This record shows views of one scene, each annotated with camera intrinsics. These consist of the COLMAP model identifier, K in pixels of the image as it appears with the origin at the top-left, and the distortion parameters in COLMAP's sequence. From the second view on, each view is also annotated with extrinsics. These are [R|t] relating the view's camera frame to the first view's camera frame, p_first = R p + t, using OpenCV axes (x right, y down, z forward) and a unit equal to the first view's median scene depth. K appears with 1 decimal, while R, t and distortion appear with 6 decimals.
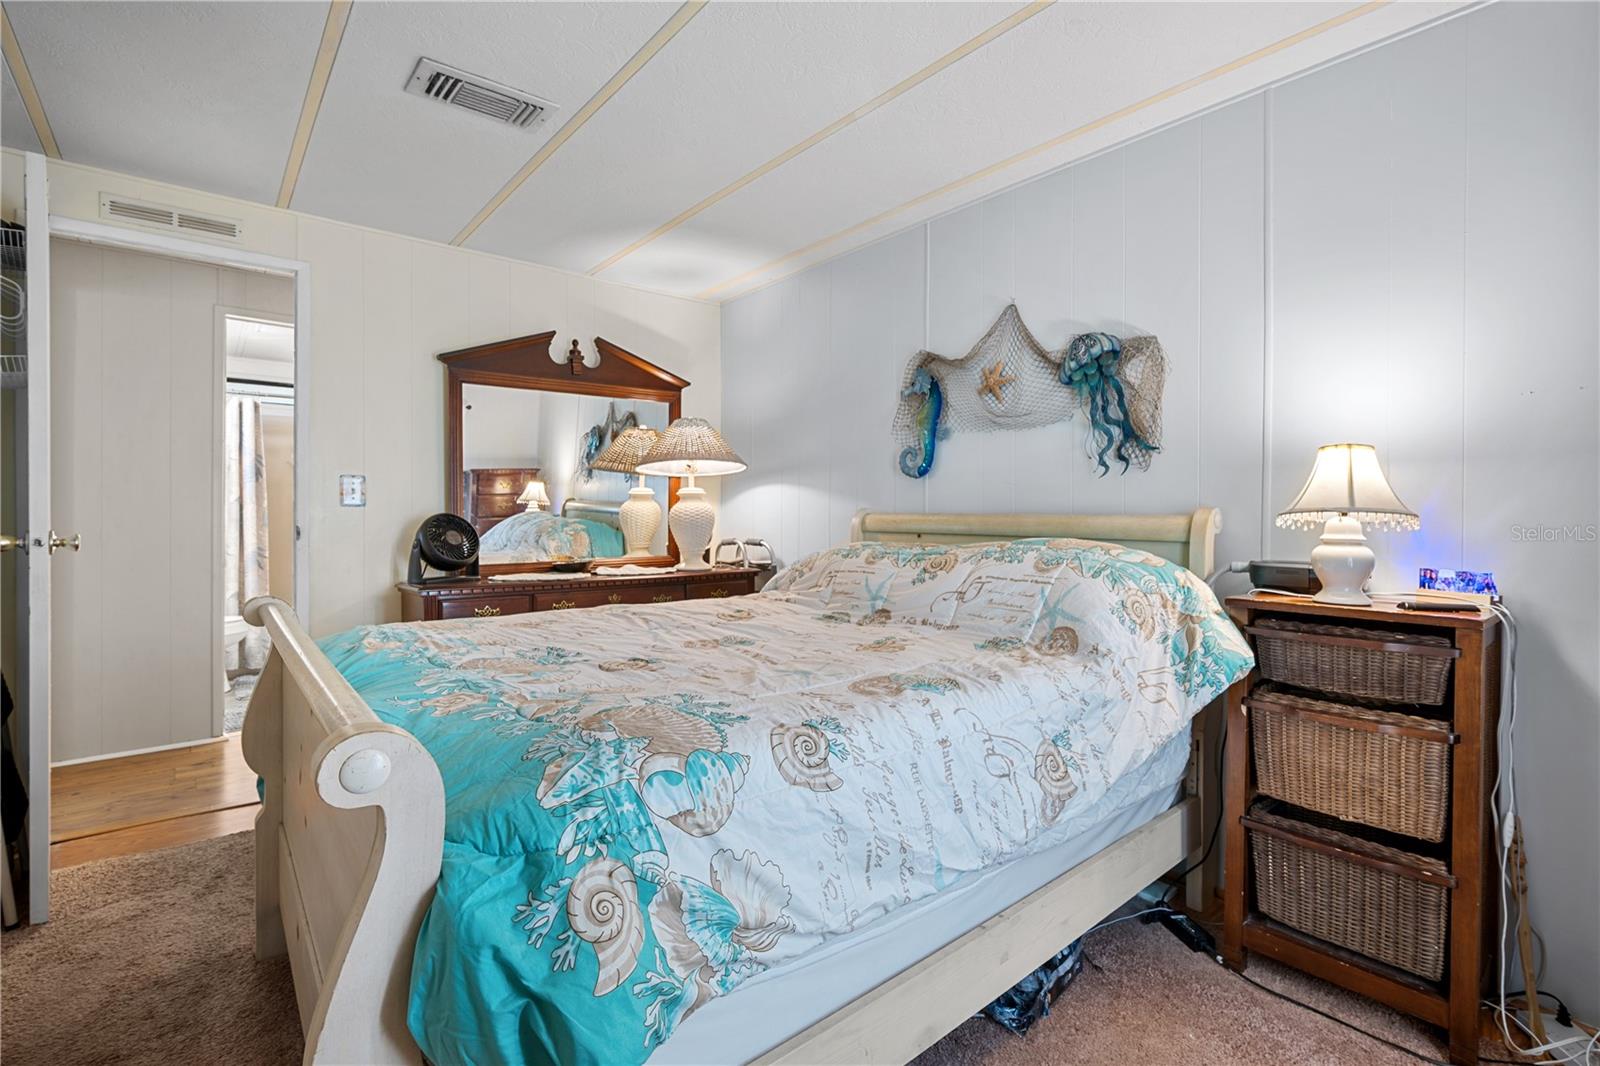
lens RADIAL K [[734.2, 0, 798.1], [0, 734.2, 524.7], [0, 0, 1]] dist [0.004174, -0.000357]
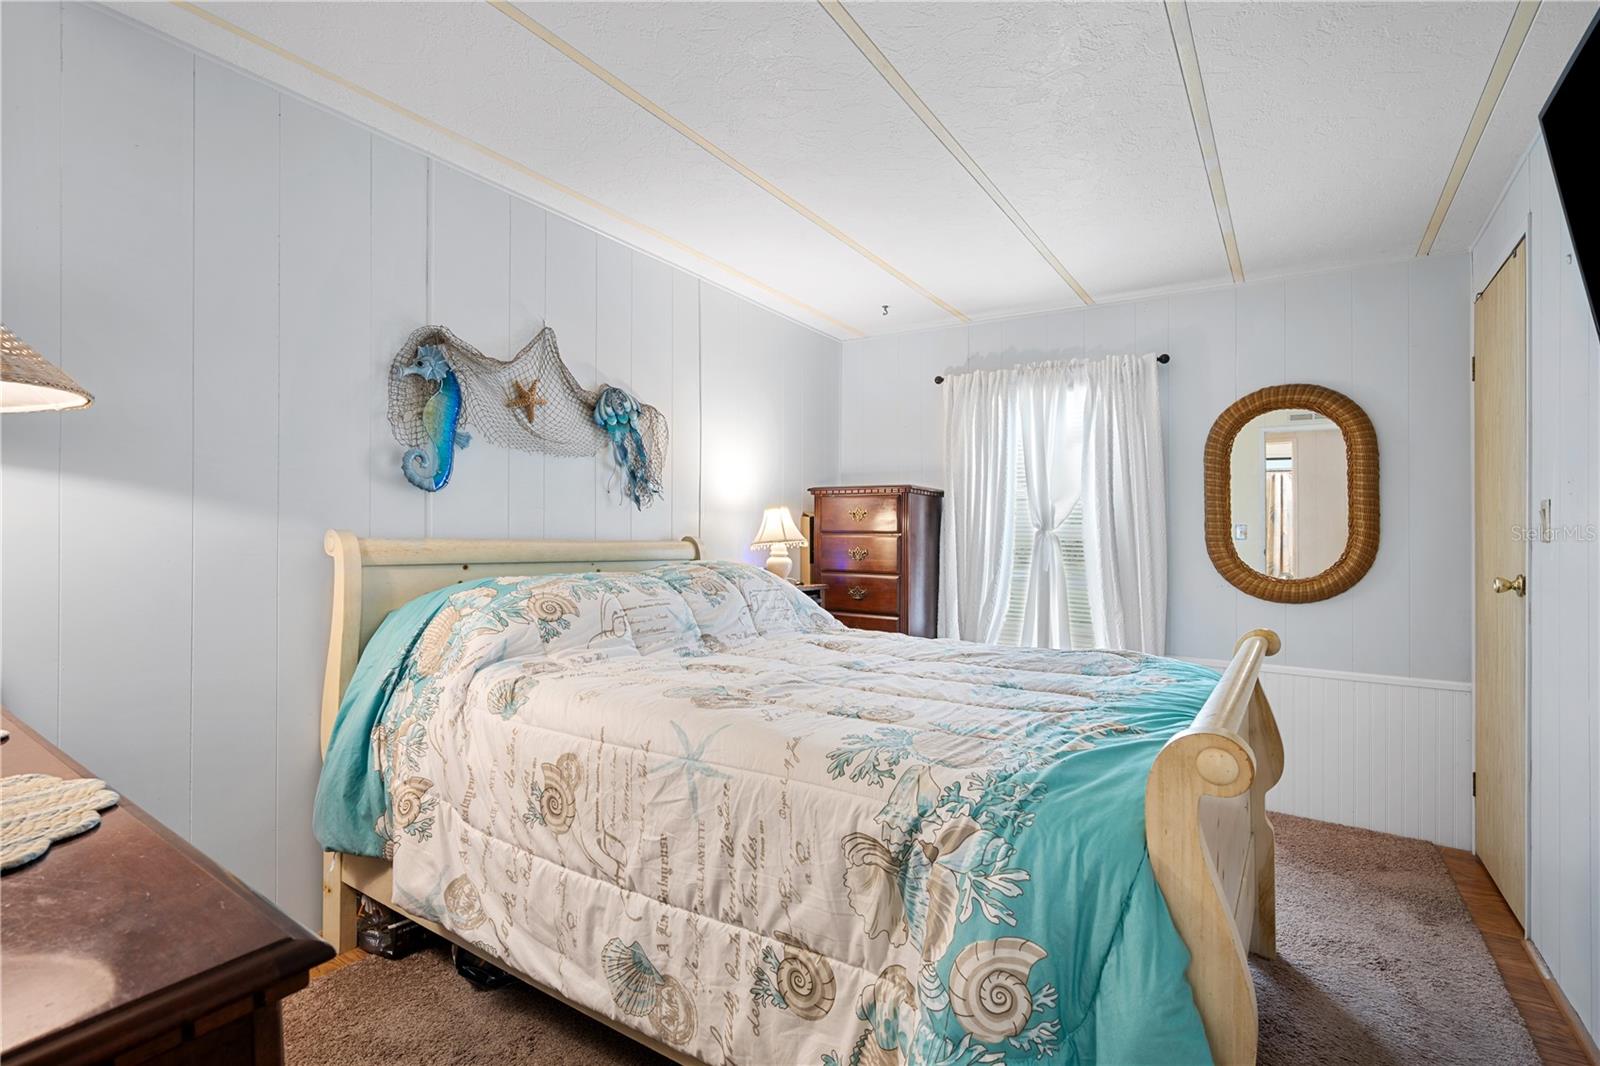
lens RADIAL K [[734.2, 0, 798.2], [0, 734.2, 536.3], [0, 0, 1]] dist [0.004174, -0.000357]
pose [[-0.271759, -0.001934, 0.962363, -0.731783], [-0.003549, 0.999993, 0.001007, -0.021113], [-0.962359, -0.003142, -0.271764, 0.924985]]
